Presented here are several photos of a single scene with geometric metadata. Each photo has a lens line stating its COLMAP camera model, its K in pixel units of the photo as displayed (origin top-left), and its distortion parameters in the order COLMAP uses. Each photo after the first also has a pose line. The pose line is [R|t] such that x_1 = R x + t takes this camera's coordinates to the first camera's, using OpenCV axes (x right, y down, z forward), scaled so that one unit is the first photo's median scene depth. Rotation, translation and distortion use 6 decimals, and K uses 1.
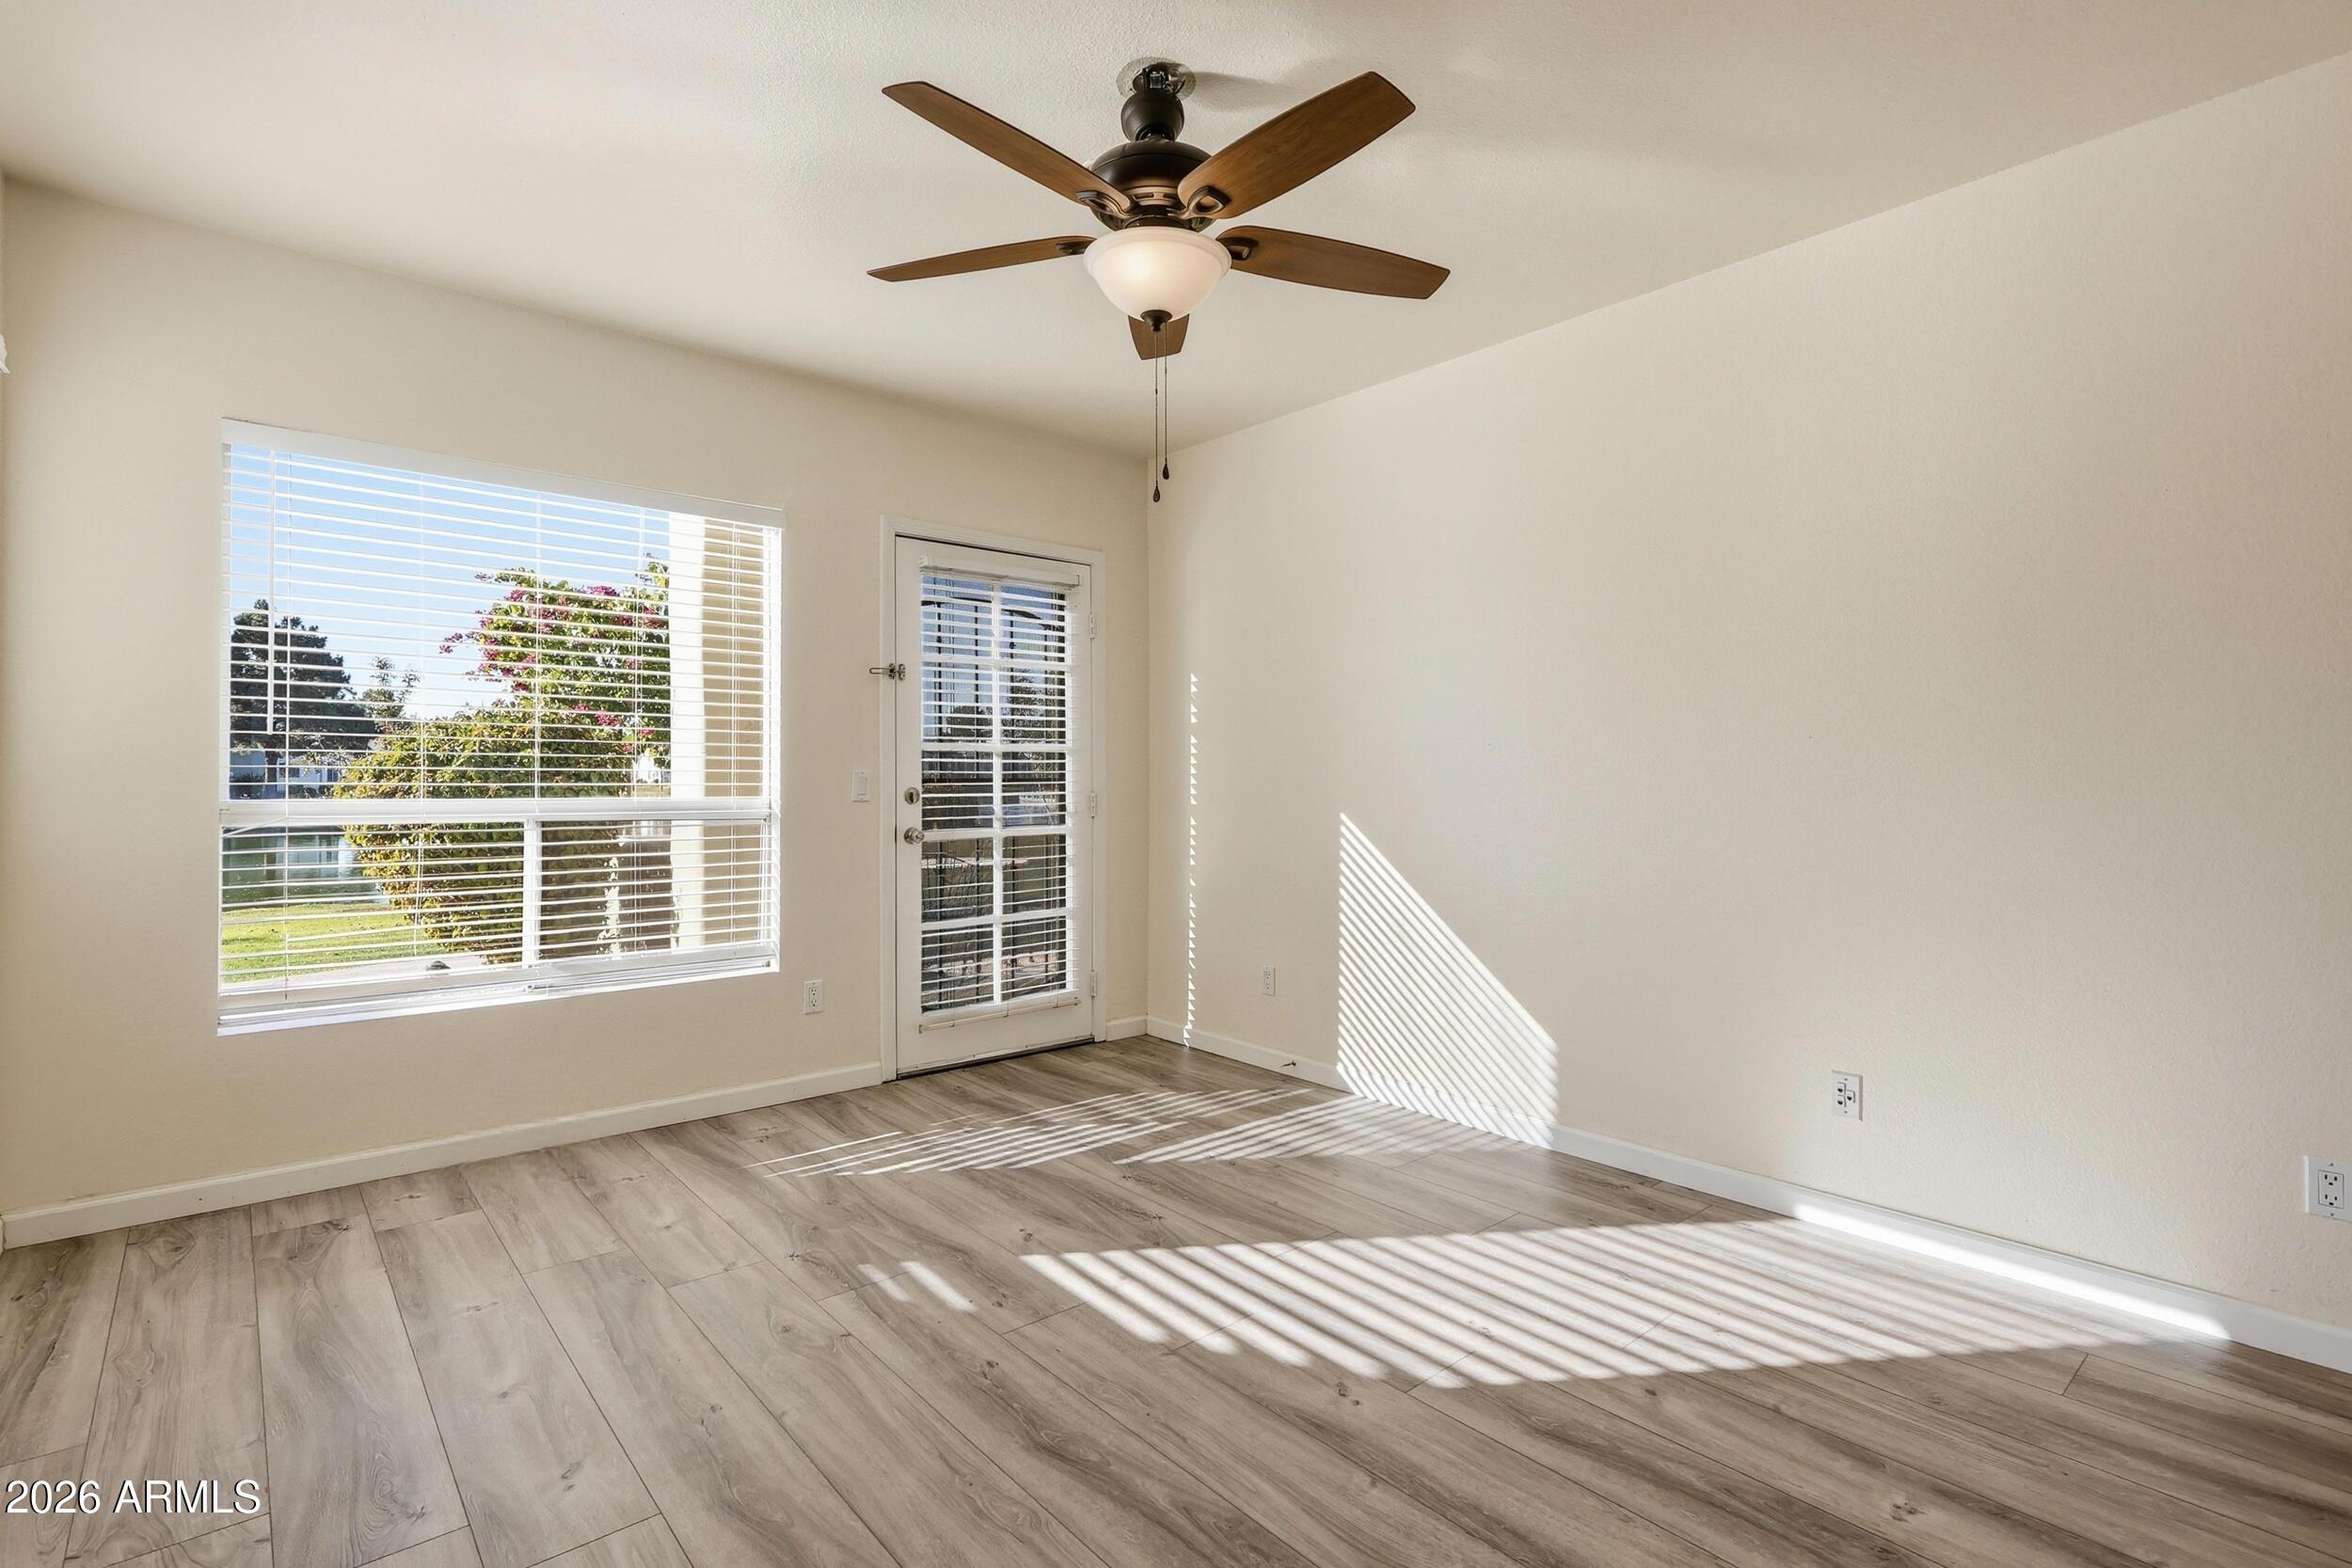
lens RADIAL K [[1098.3, 0, 1167.5], [0, 1098.3, 776.6], [0, 0, 1]] dist [-0.008997, 0.002470]
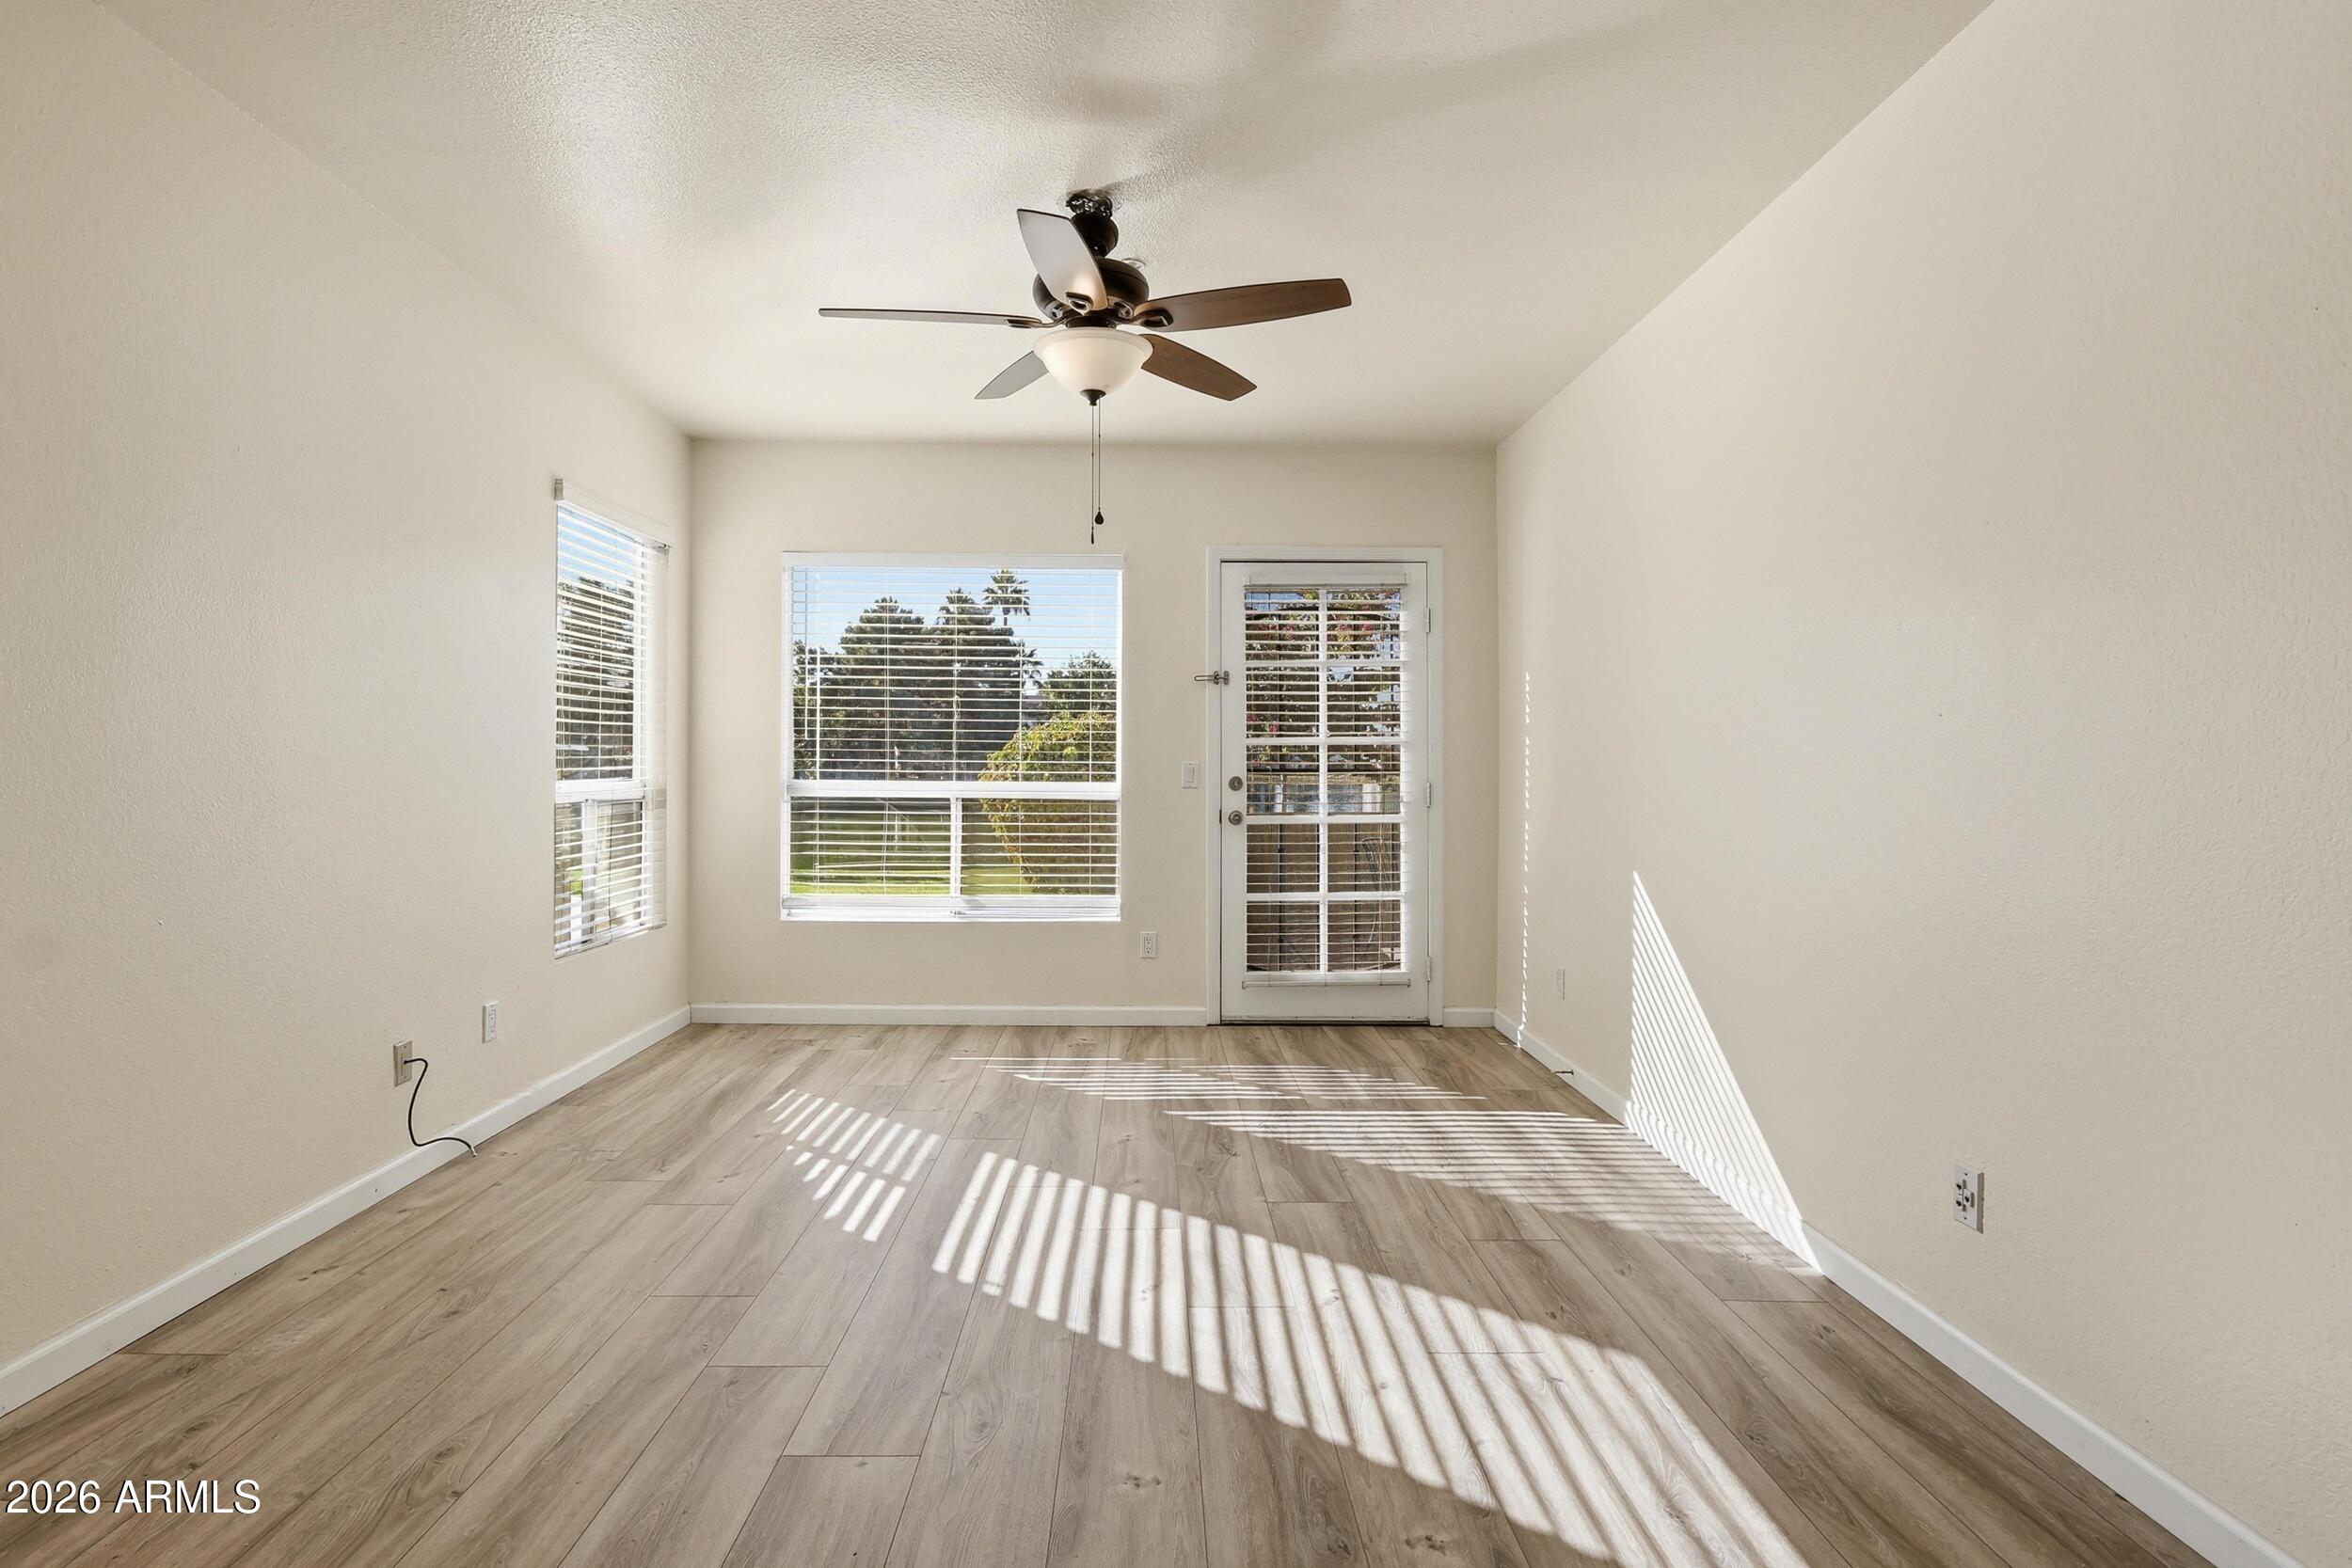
lens RADIAL K [[1098.3, 0, 1172.6], [0, 1098.3, 775.9], [0, 0, 1]] dist [-0.008997, 0.002470]
pose [[0.773132, 0.007984, -0.634195, 0.453731], [-0.003588, 0.999960, 0.008214, 0.000044], [0.634235, -0.004075, 0.773129, 0.054079]]
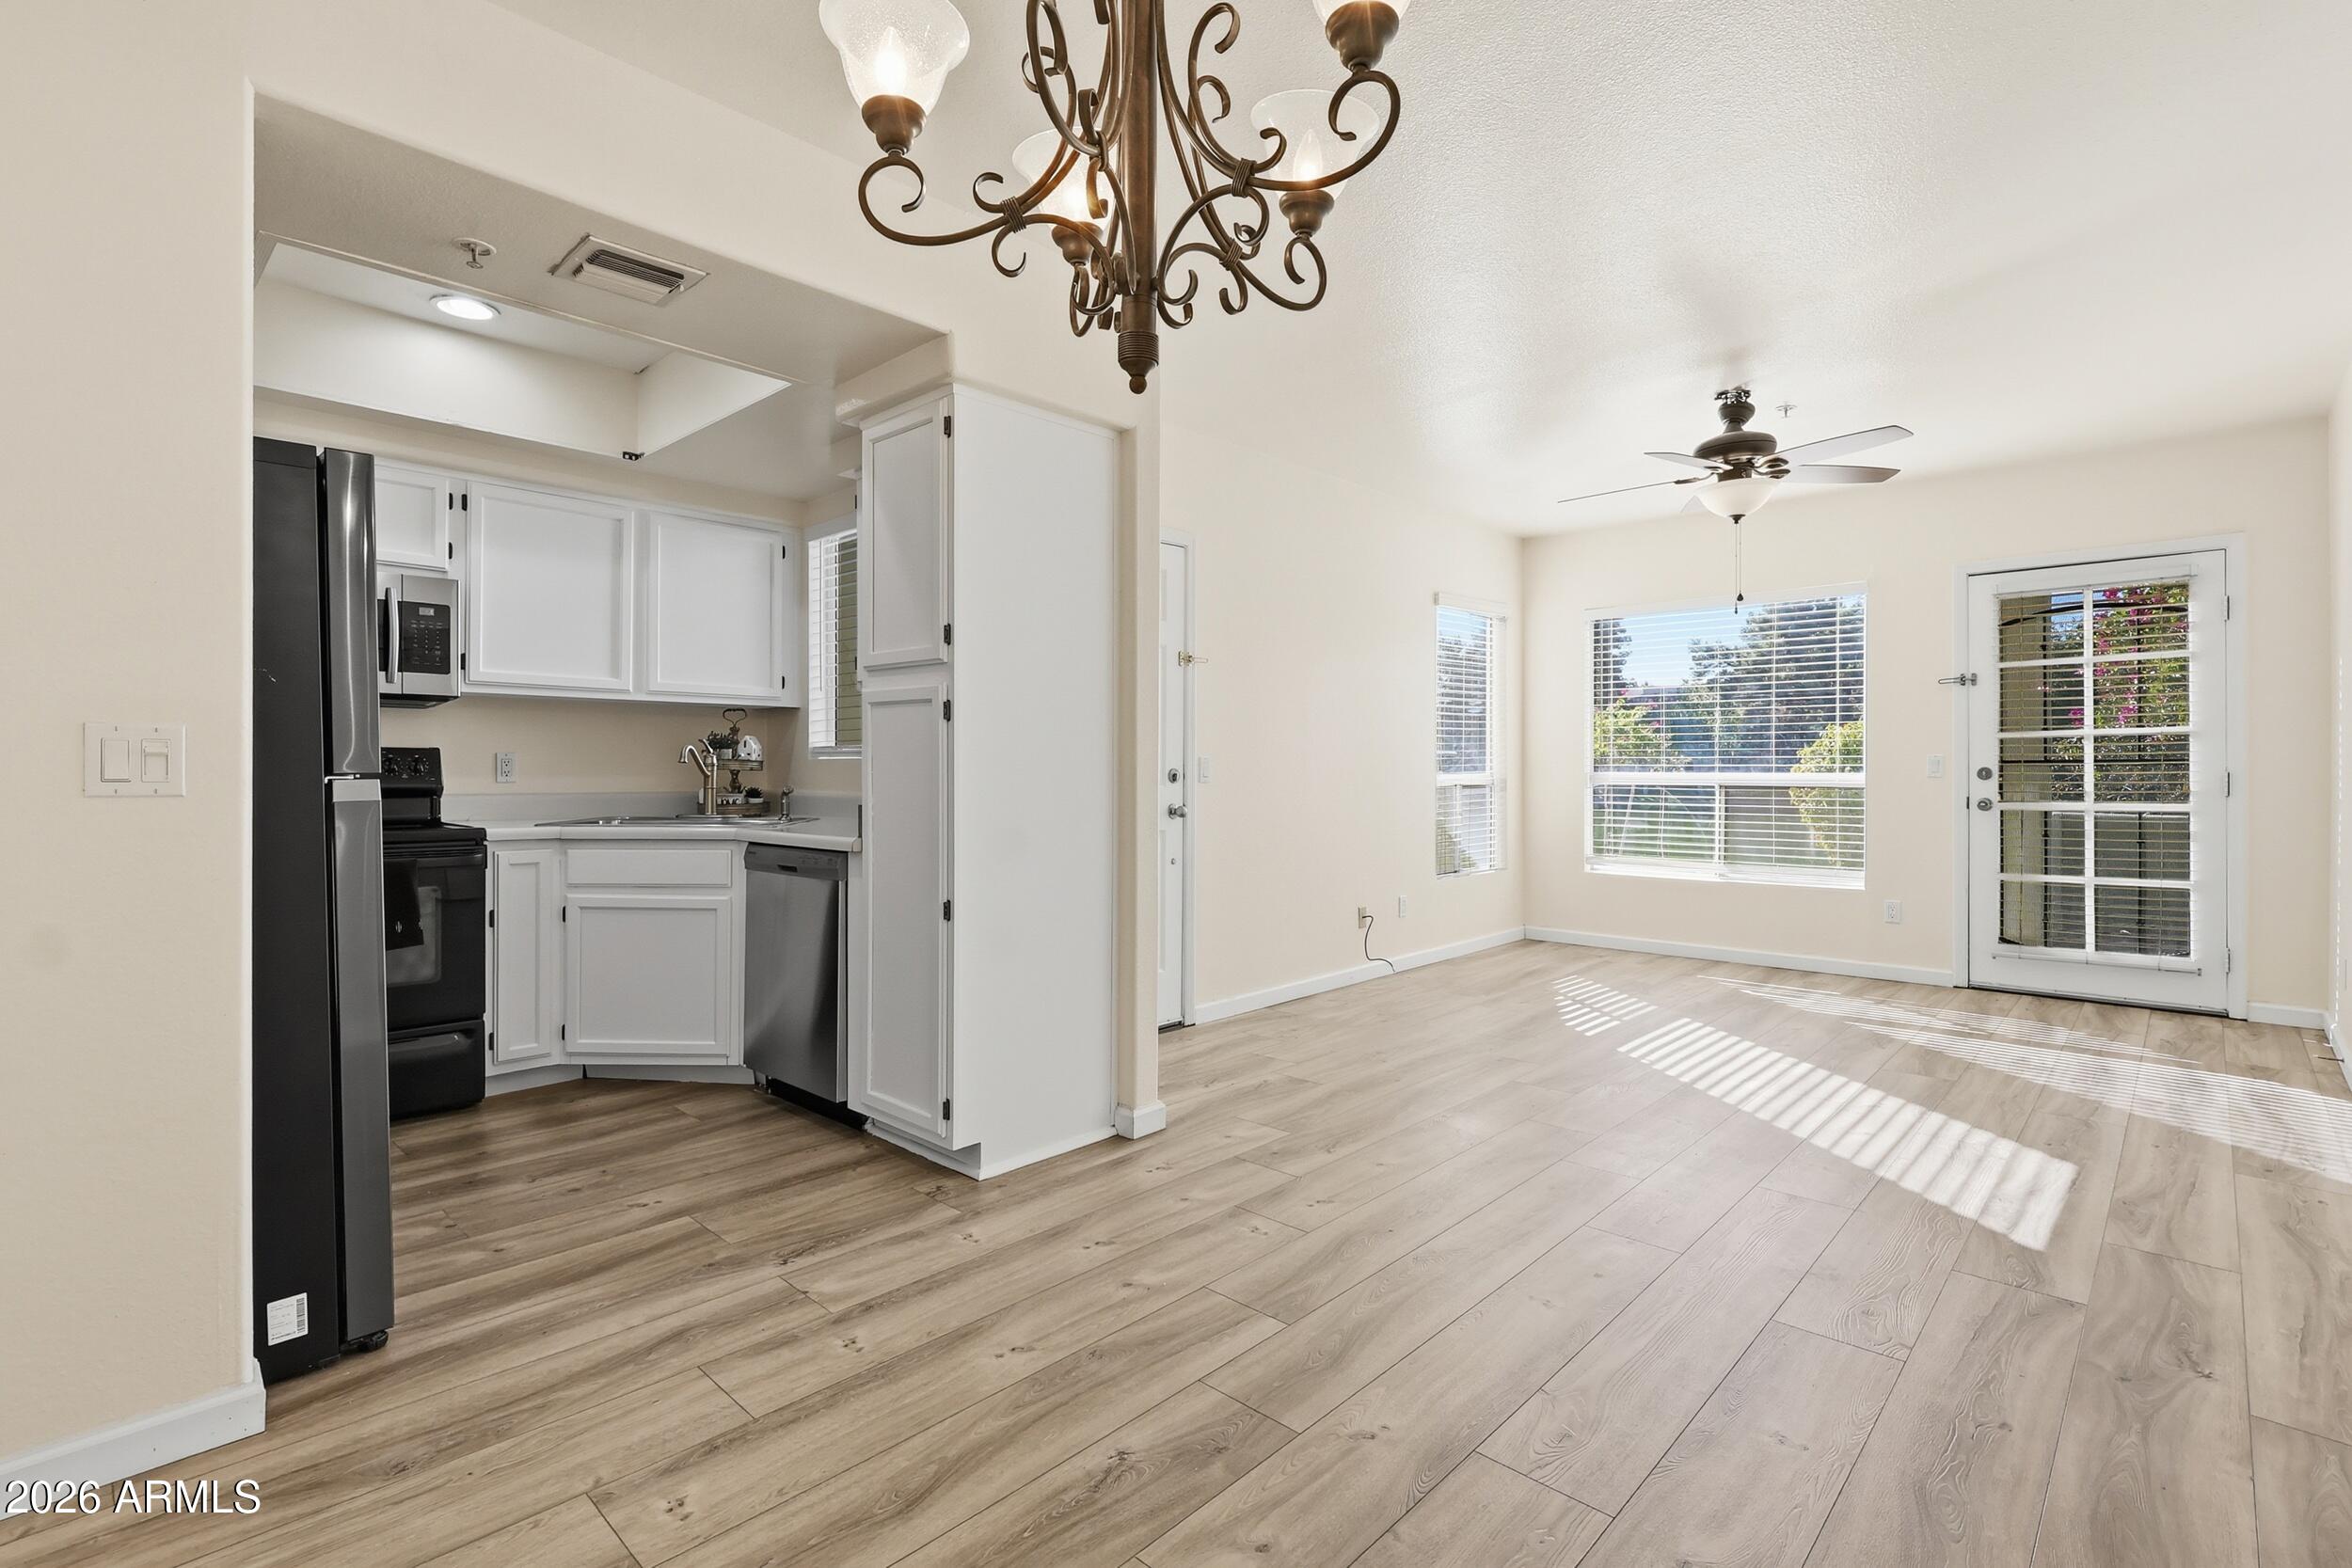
lens RADIAL K [[1098.3, 0, 1161.0], [0, 1098.3, 780.4], [0, 0, 1]] dist [-0.008997, 0.002470]
pose [[0.094228, 0.011318, -0.995486, 0.959835], [0.007294, 0.999901, 0.012059, 0.003002], [0.995524, -0.008397, 0.094136, -0.092409]]
